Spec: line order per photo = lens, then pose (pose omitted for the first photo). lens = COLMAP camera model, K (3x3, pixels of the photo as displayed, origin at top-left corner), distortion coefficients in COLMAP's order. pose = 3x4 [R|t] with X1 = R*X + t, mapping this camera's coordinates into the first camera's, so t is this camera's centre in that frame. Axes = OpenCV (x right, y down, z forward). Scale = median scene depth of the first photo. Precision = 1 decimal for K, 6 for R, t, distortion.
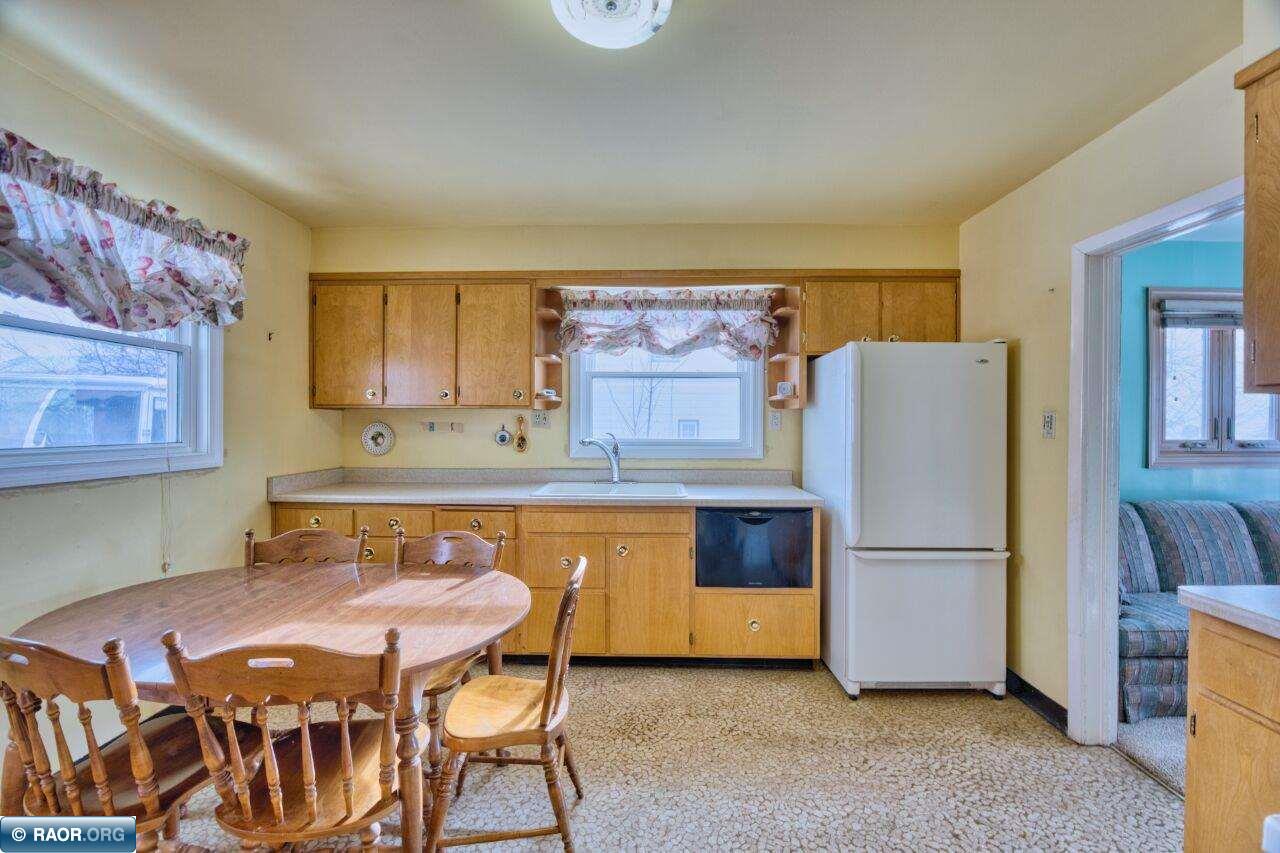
lens RADIAL K [[511.0, 0, 637.4], [0, 511.0, 427.3], [0, 0, 1]] dist [-0.021449, -0.000272]
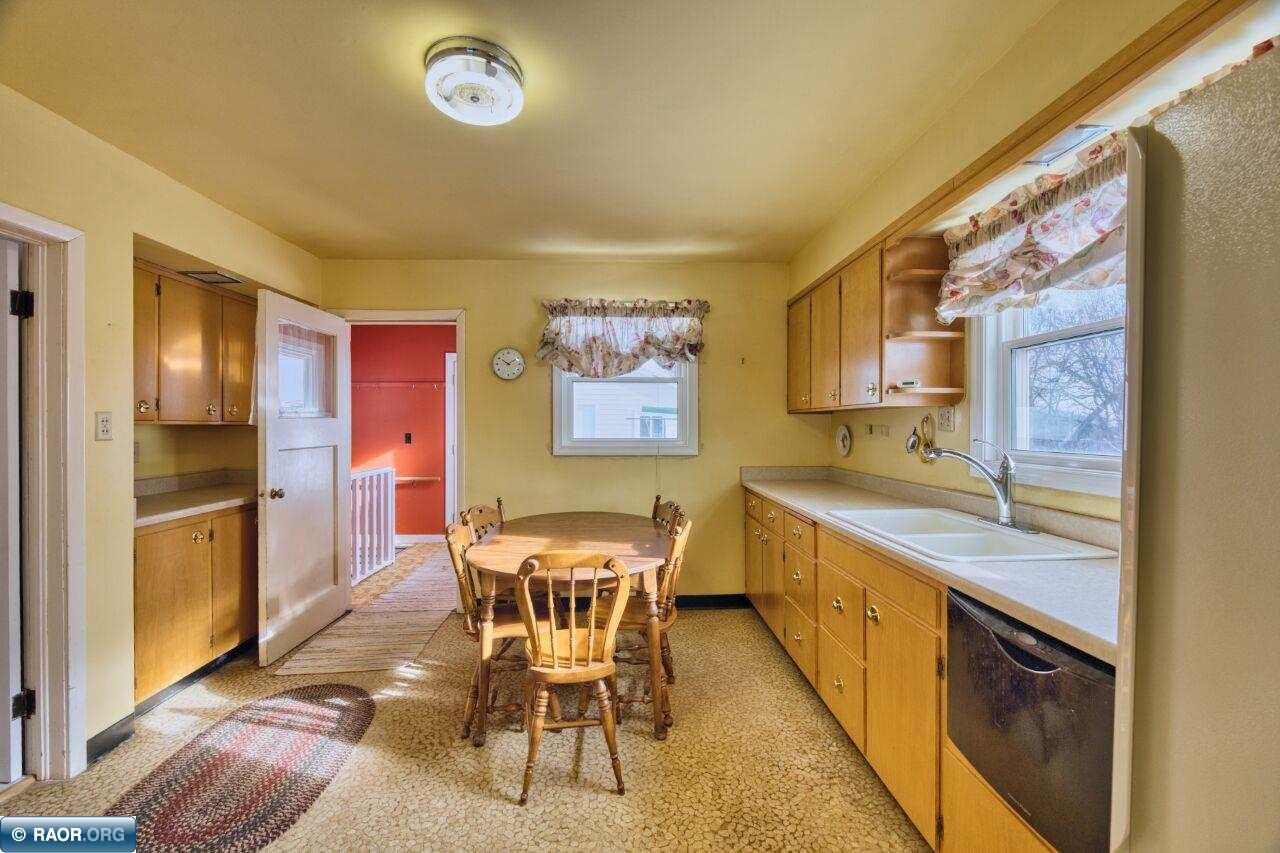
lens RADIAL K [[511.0, 0, 639.7], [0, 511.0, 425.0], [0, 0, 1]] dist [-0.021449, -0.000272]
pose [[0.081283, -0.007744, -0.996661, 0.527848], [-0.006133, 0.999947, -0.008270, 0.000865], [0.996672, 0.006785, 0.081232, 0.556865]]
